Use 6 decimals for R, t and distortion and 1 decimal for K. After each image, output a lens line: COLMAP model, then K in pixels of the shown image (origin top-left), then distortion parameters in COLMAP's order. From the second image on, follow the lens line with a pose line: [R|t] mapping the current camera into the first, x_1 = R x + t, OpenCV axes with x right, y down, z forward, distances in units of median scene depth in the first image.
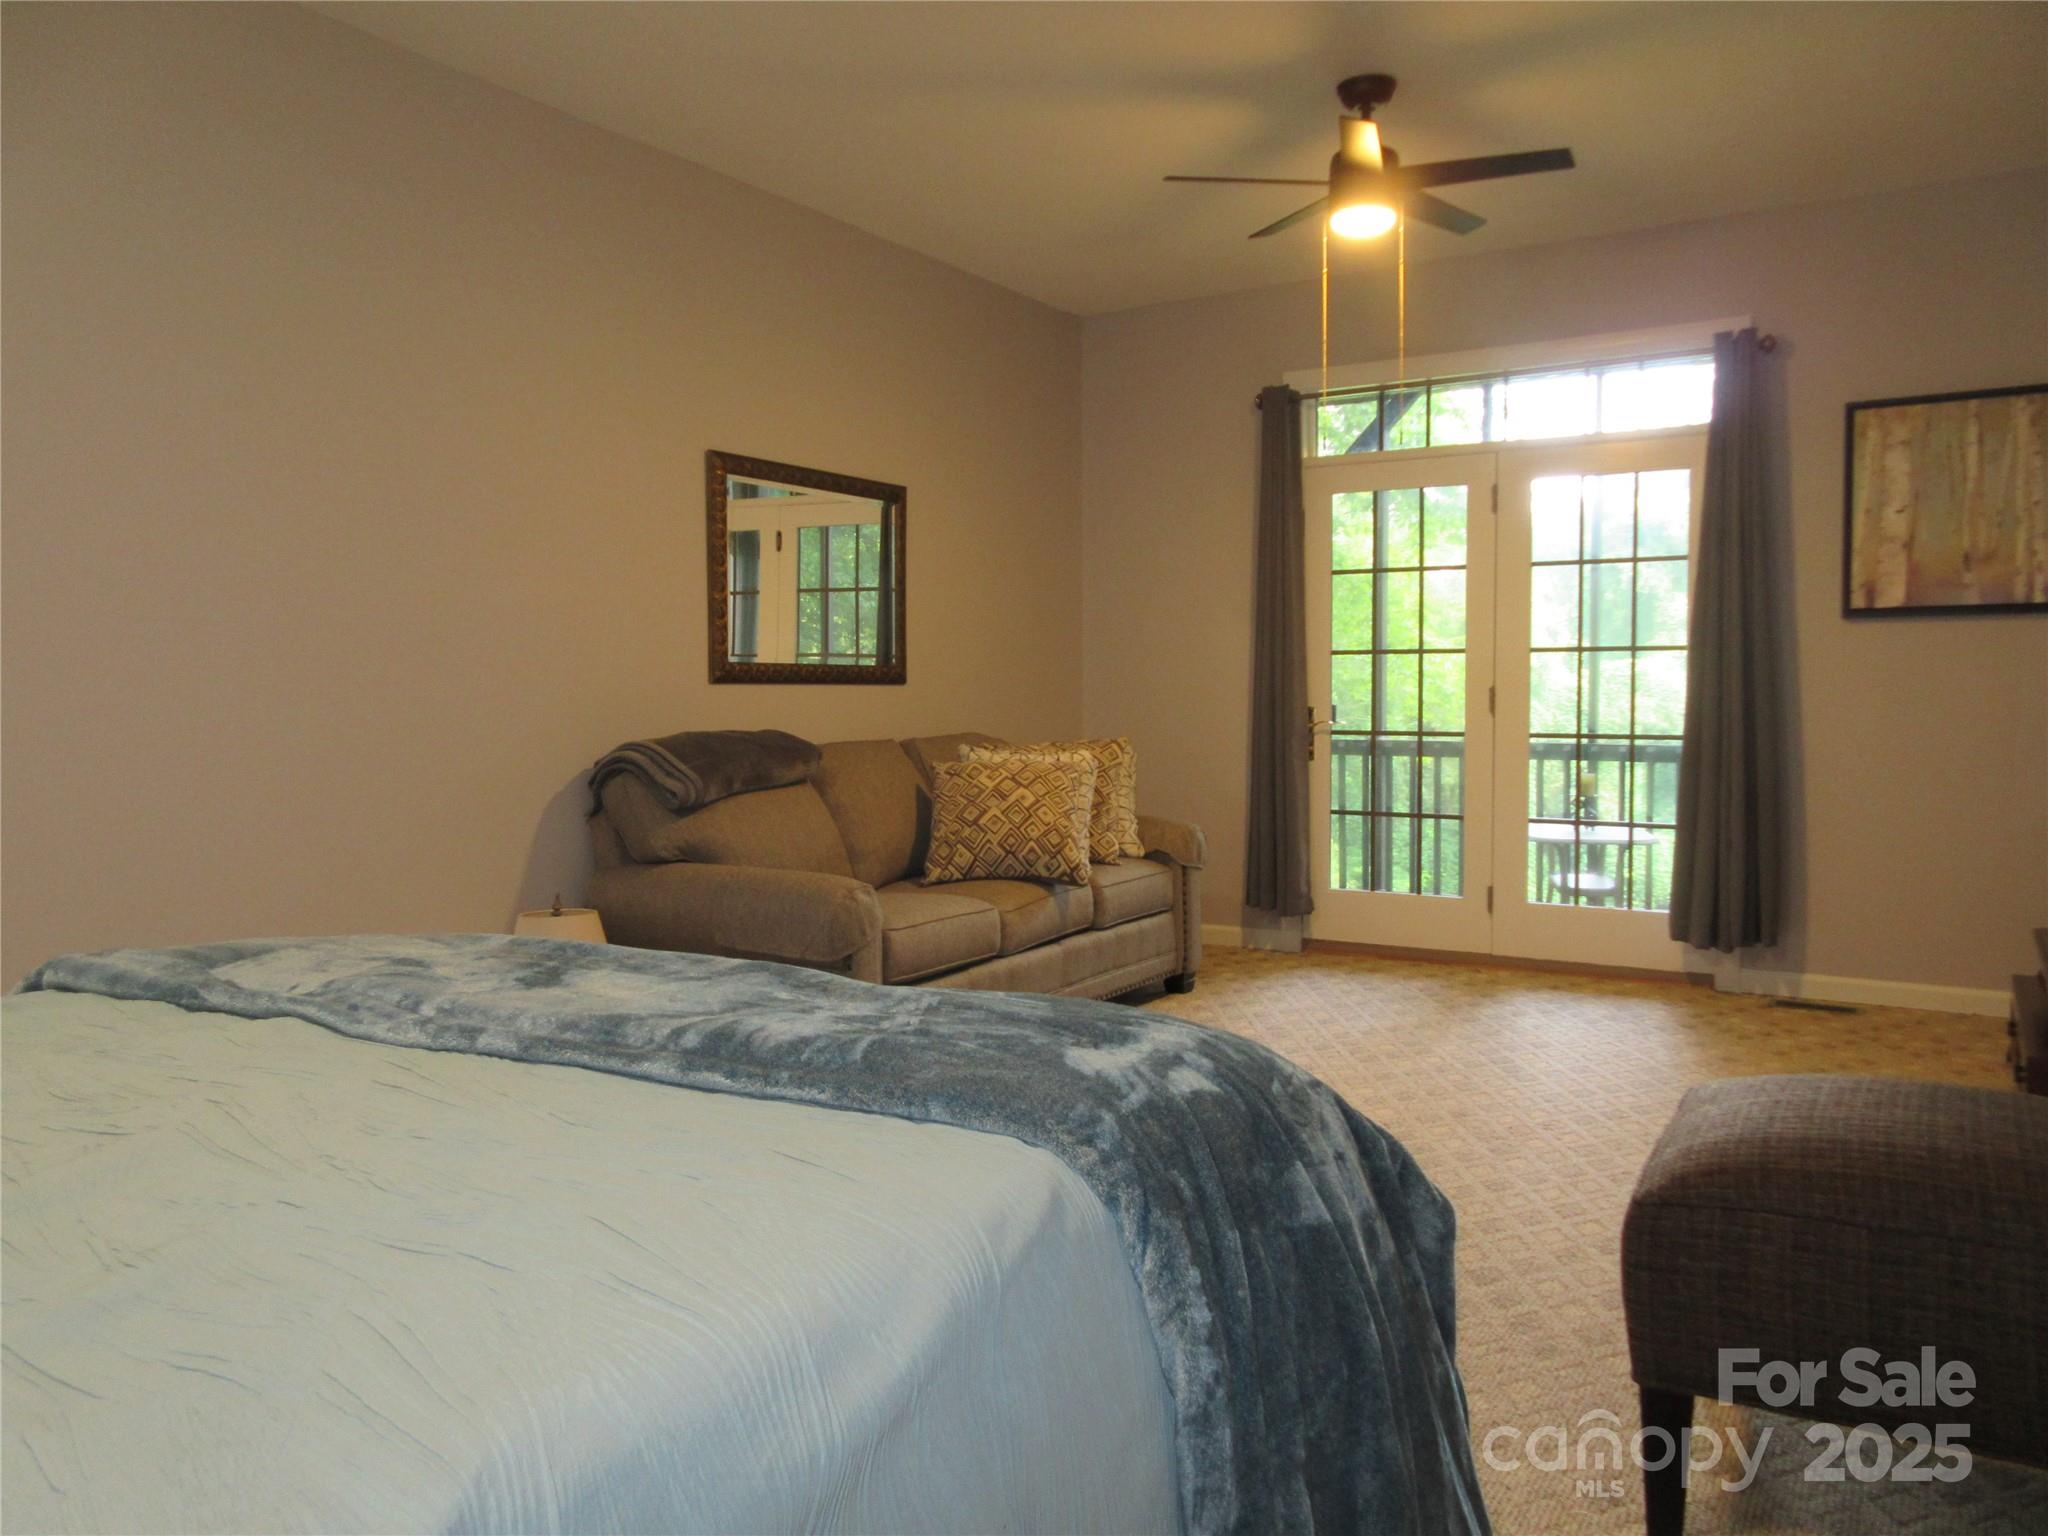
lens RADIAL K [[1512.1, 0, 1021.4], [0, 1512.1, 765.9], [0, 0, 1]] dist [0.011640, 0.014126]
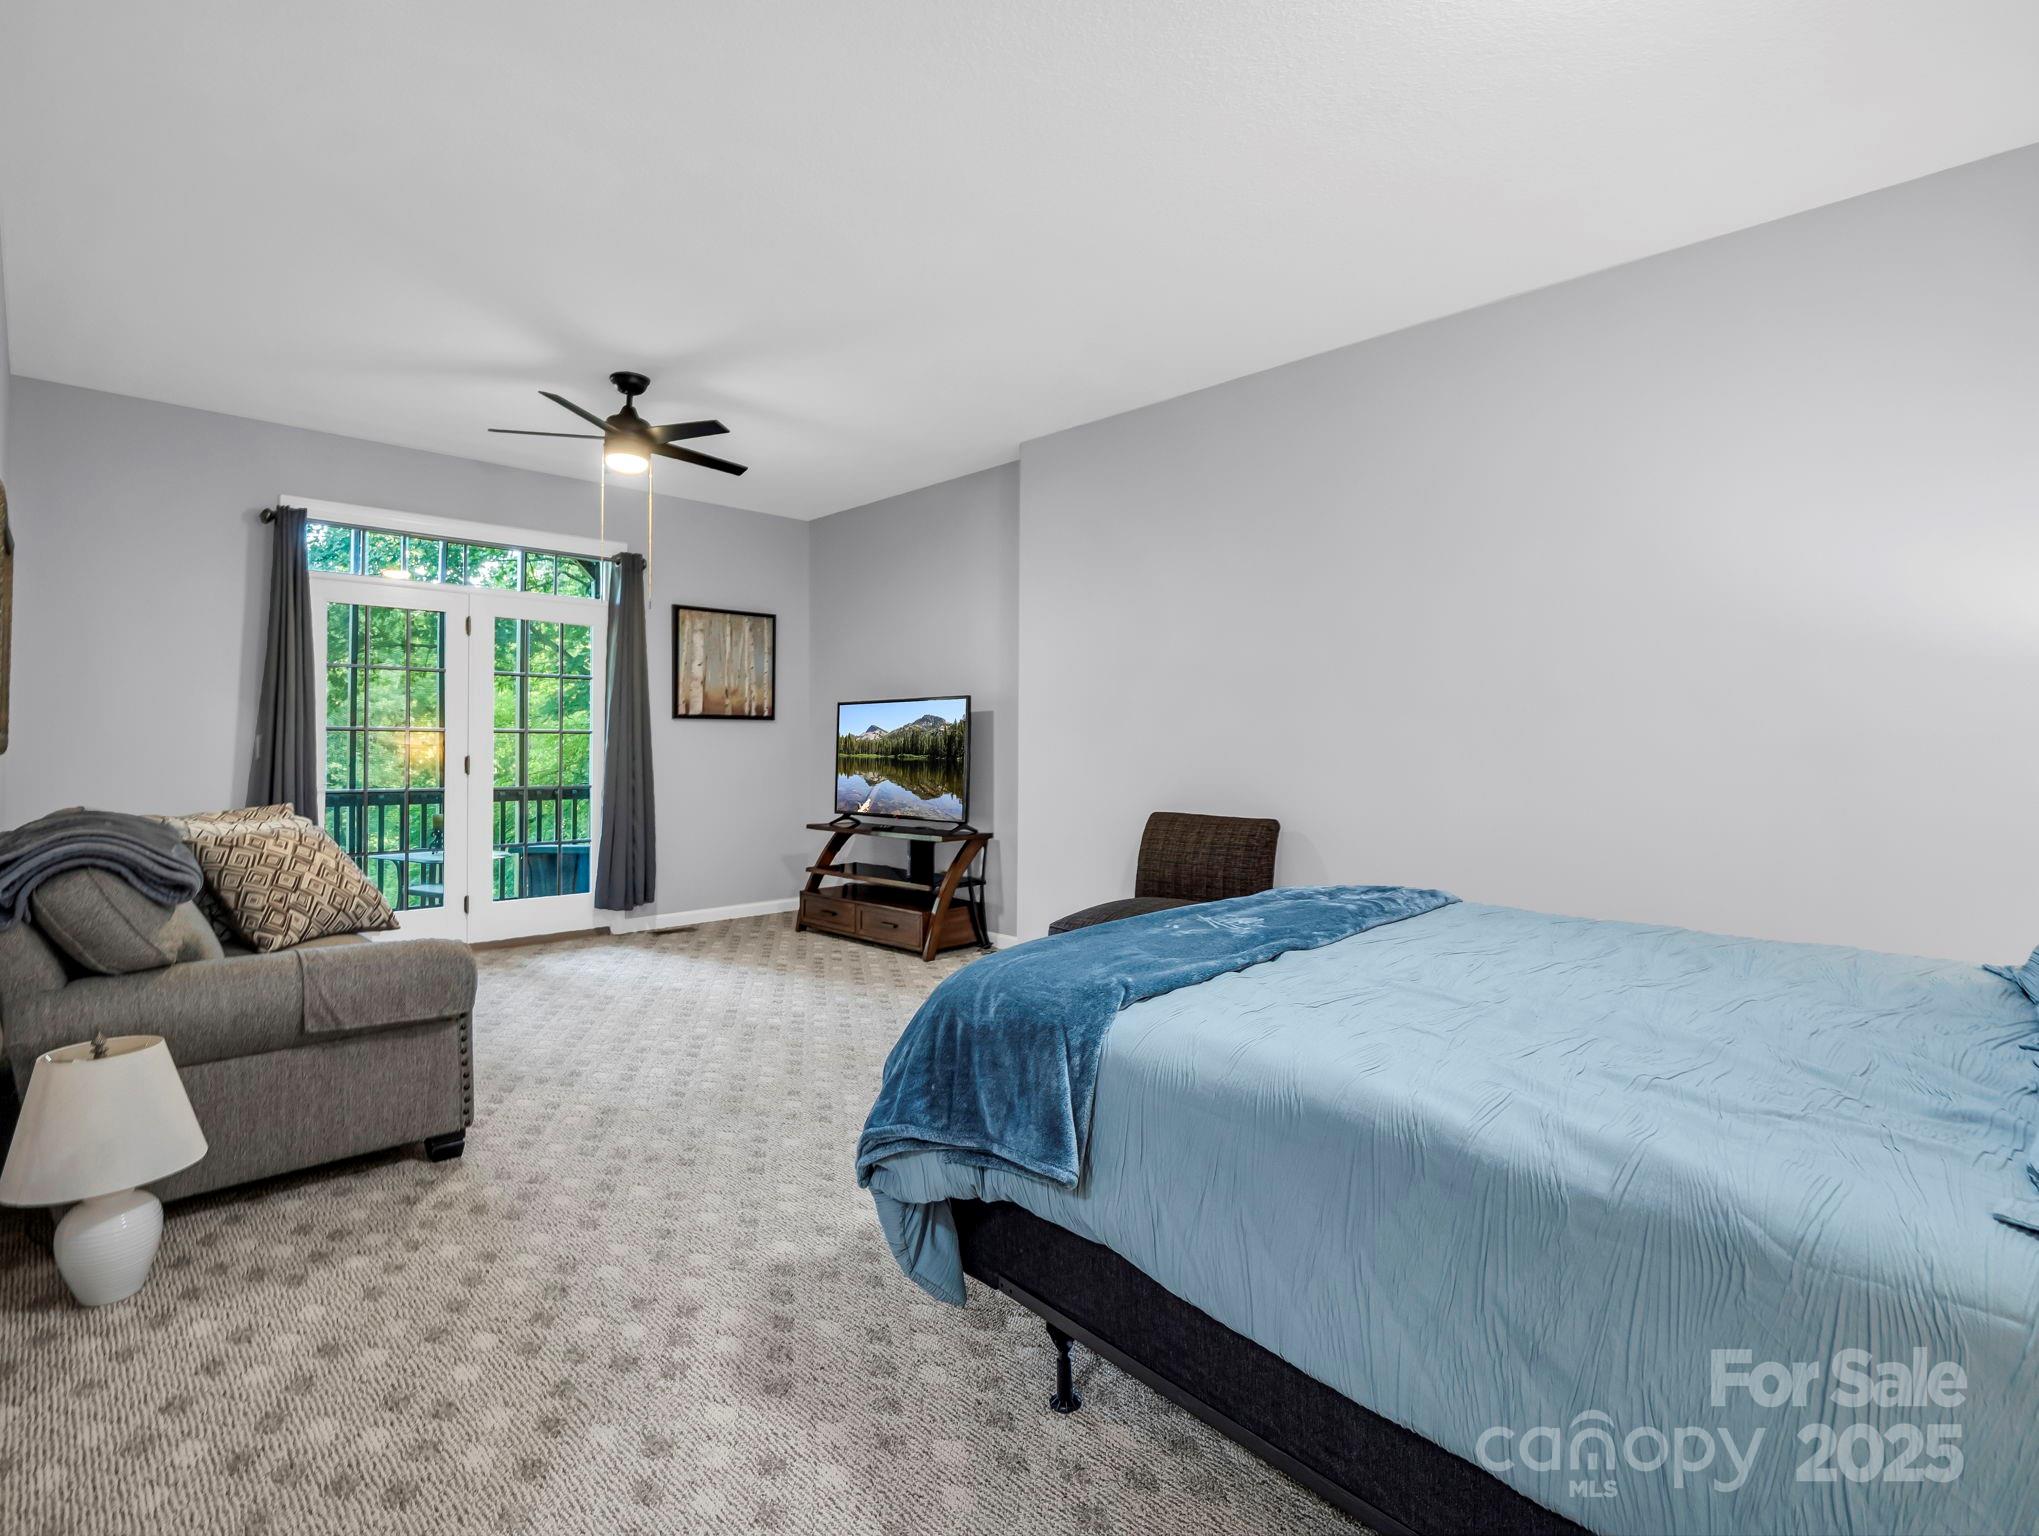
lens RADIAL K [[1011.5, 0, 1016.9], [0, 1011.5, 753.4], [0, 0, 1]] dist [-0.023418, 0.004467]
pose [[0.243042, -0.004651, 0.970005, -0.569463], [0.044082, 0.999008, -0.006255, -0.030264], [-0.969014, 0.044280, 0.243006, 0.308768]]
